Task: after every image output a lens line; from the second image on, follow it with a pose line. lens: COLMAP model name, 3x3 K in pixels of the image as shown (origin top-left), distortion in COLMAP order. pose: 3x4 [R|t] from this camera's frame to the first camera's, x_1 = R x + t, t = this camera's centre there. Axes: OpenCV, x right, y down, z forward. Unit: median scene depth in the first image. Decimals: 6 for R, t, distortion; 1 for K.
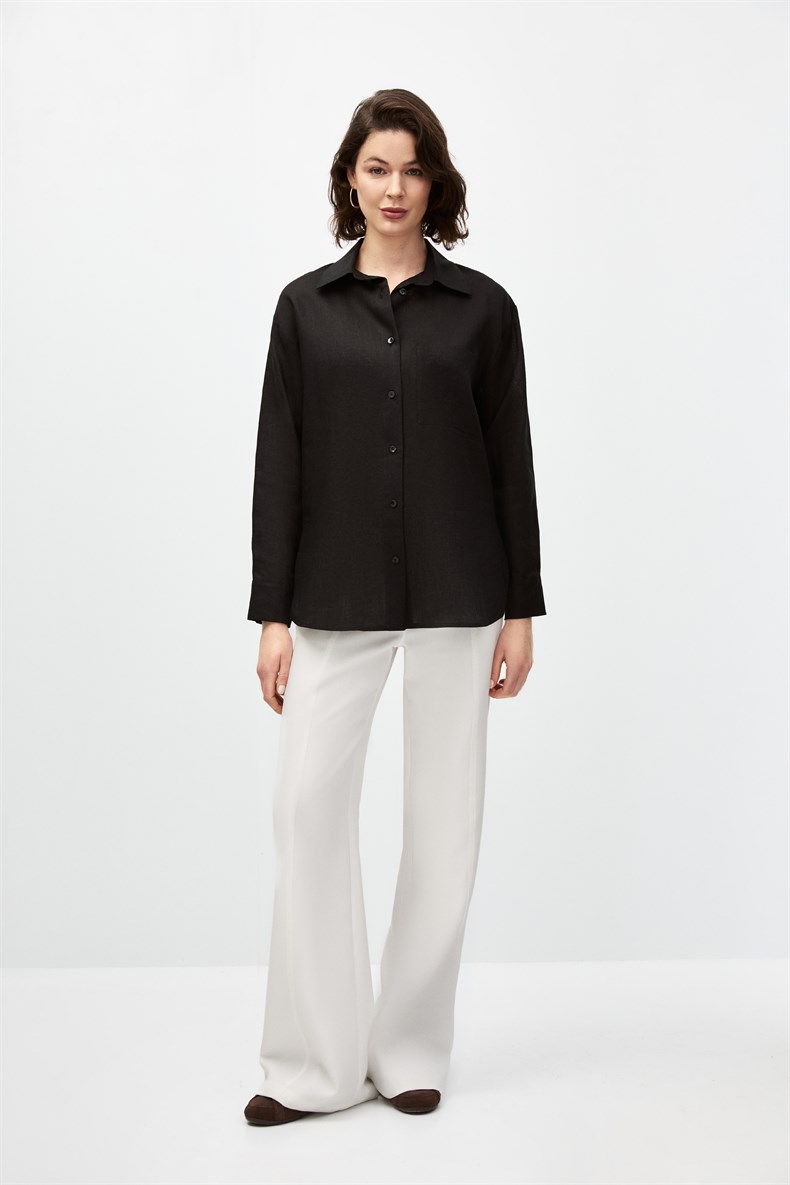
lens RADIAL K [[2589.0, 0, 395.0], [0, 2589.0, 592.5], [0, 0, 1]] dist [0.014267, 0.079498]
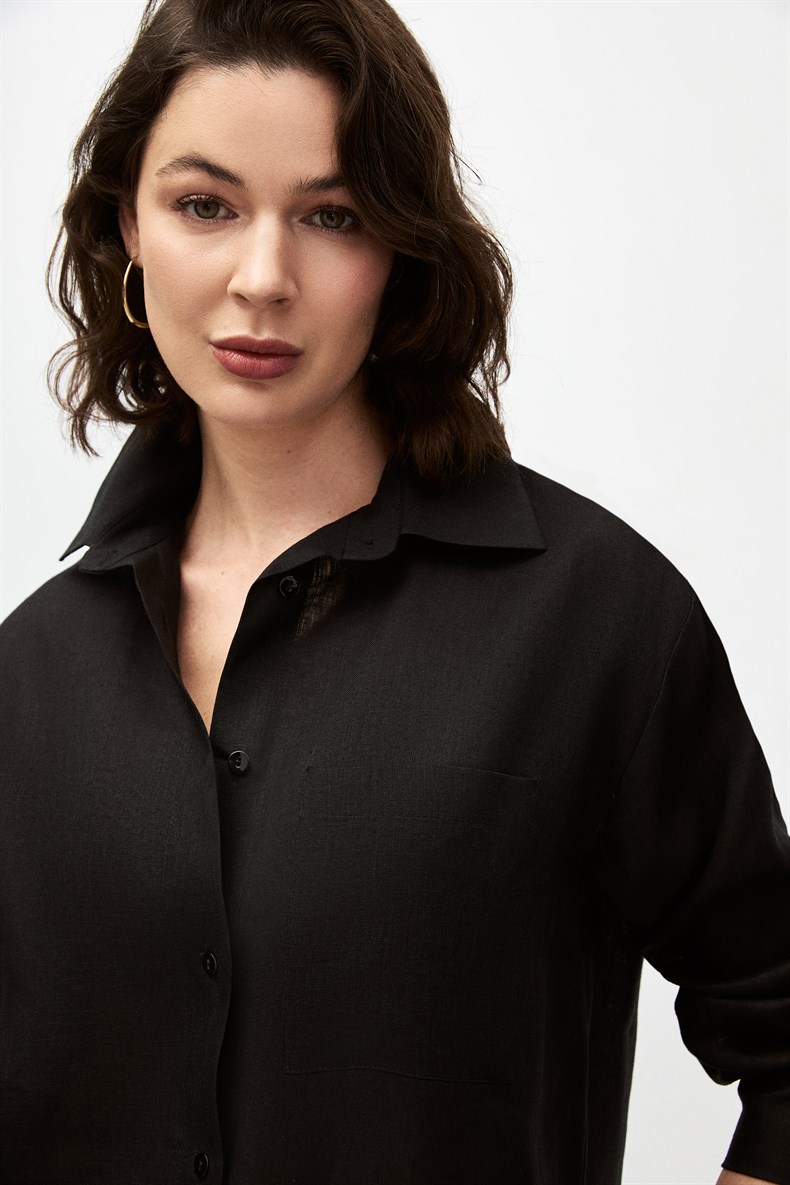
lens RADIAL K [[1752.8, 0, 395.0], [0, 1752.8, 592.5], [0, 0, 1]] dist [0.019136, -0.090597]
pose [[0.996736, 0.036738, 0.071883, 0.001848], [-0.038776, 0.998878, 0.027170, -0.125488], [-0.070804, -0.029868, 0.997043, 0.798564]]
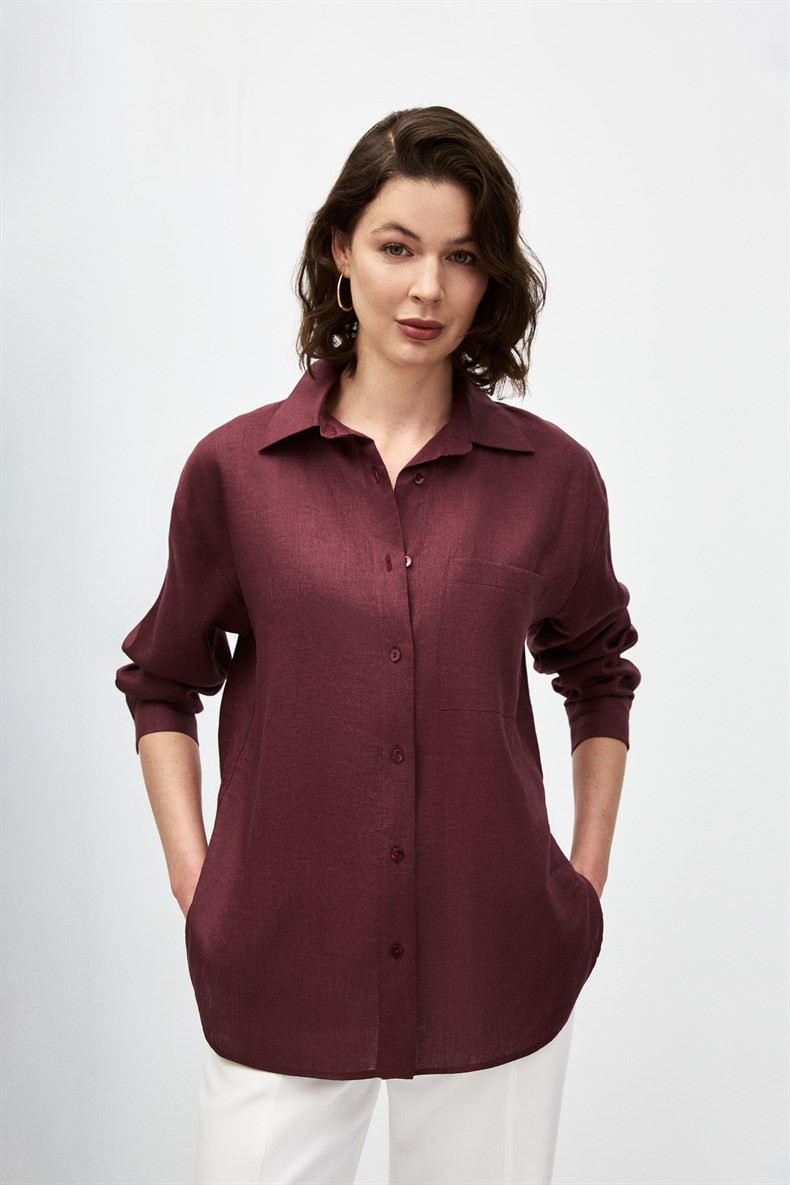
lens RADIAL K [[1752.8, 0, 395.0], [0, 1752.8, 592.5], [0, 0, 1]] dist [0.019136, -0.090597]
pose [[0.993971, 0.063714, 0.089235, -0.035534], [-0.067530, 0.996898, 0.040419, -0.104532], [-0.086383, -0.046201, 0.995190, 0.621210]]
